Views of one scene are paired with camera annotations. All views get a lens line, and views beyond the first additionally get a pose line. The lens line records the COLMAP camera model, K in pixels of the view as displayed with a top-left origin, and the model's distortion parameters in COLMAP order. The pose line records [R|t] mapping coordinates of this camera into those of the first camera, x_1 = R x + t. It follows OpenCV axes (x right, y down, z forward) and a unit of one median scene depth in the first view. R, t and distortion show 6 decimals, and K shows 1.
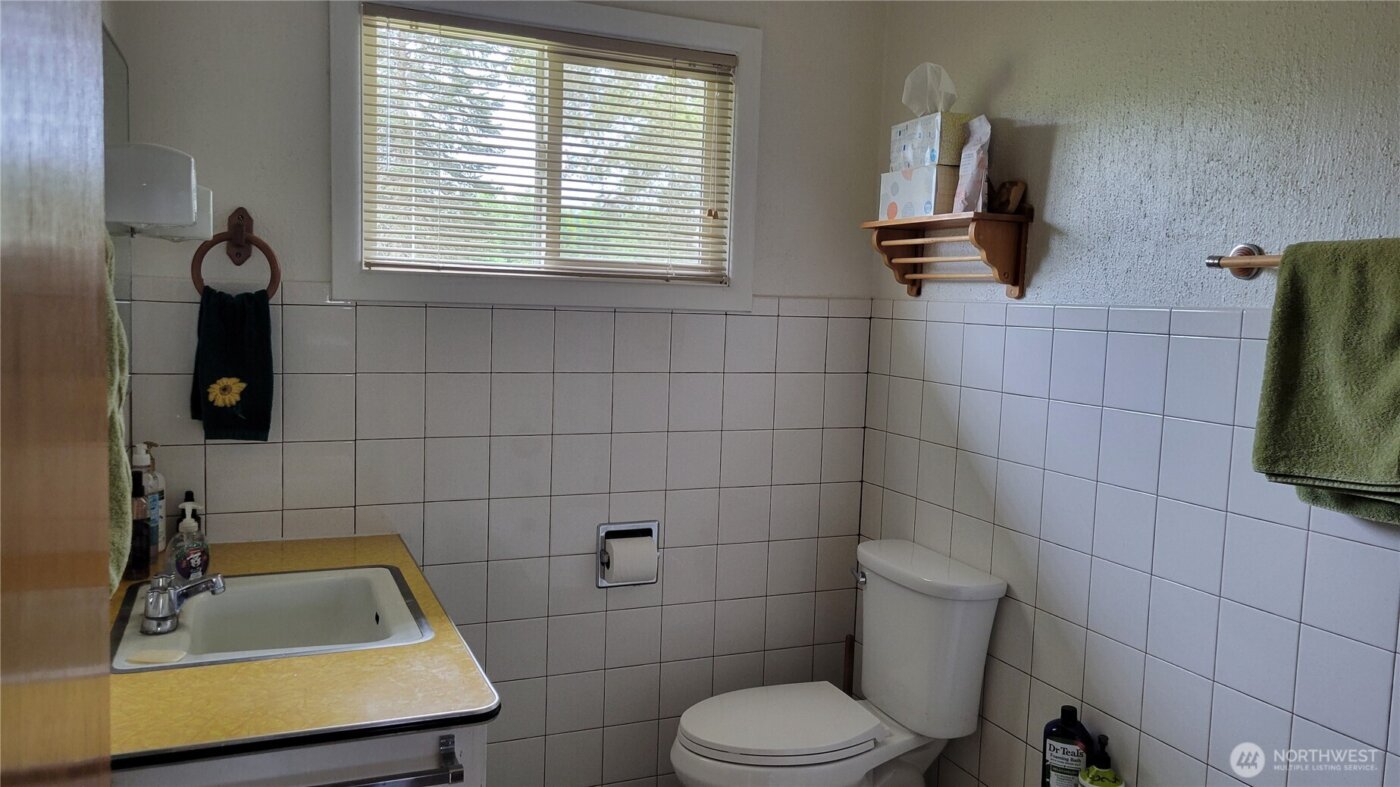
lens RADIAL K [[1037.3, 0, 700.0], [0, 1037.3, 393.5], [0, 0, 1]] dist [0.079441, -0.073956]
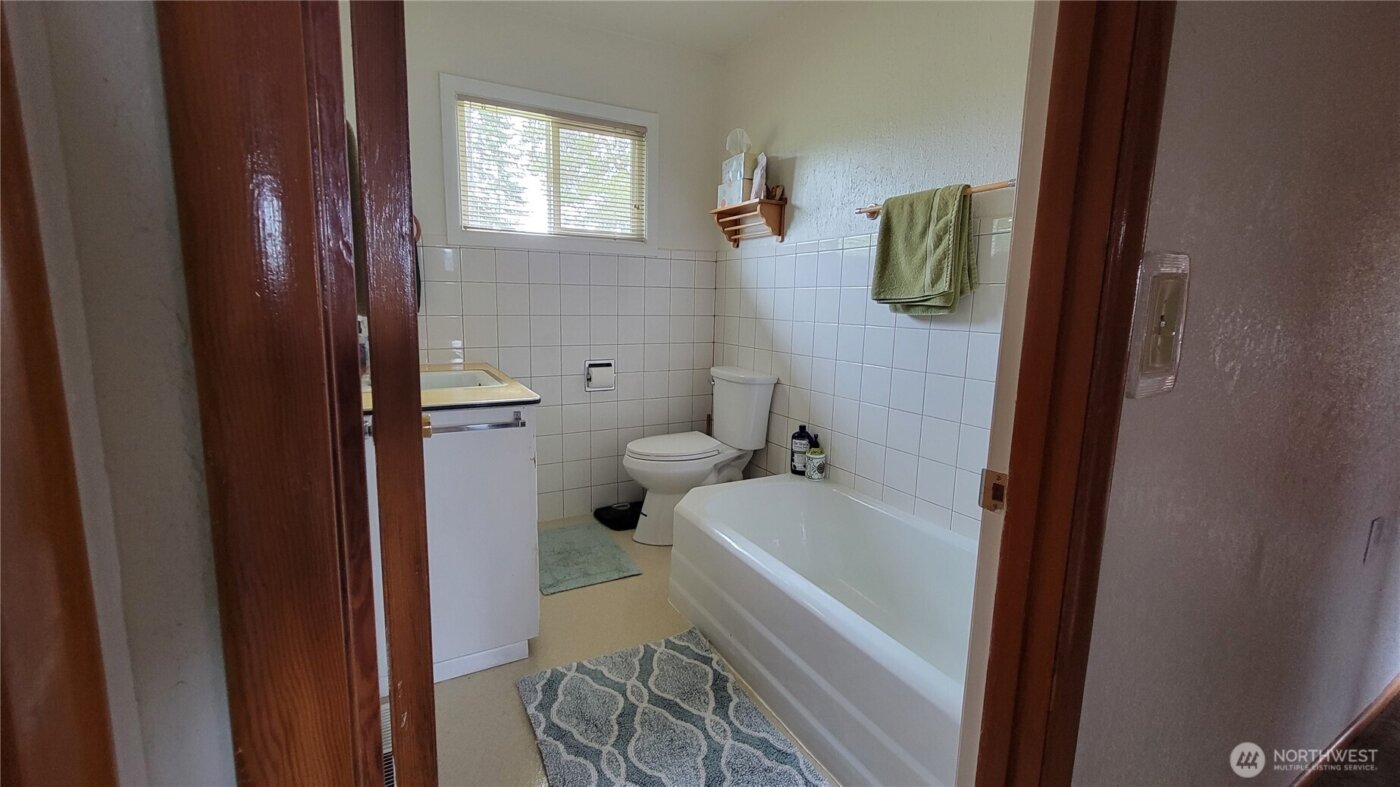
lens RADIAL K [[565.1, 0, 690.0], [0, 565.1, 387.7], [0, 0, 1]] dist [0.000756, -0.000412]
pose [[0.996371, -0.028647, 0.080154, 0.019477], [0.023311, 0.997499, 0.066727, 0.119905], [-0.081865, -0.064617, 0.994547, -0.139596]]
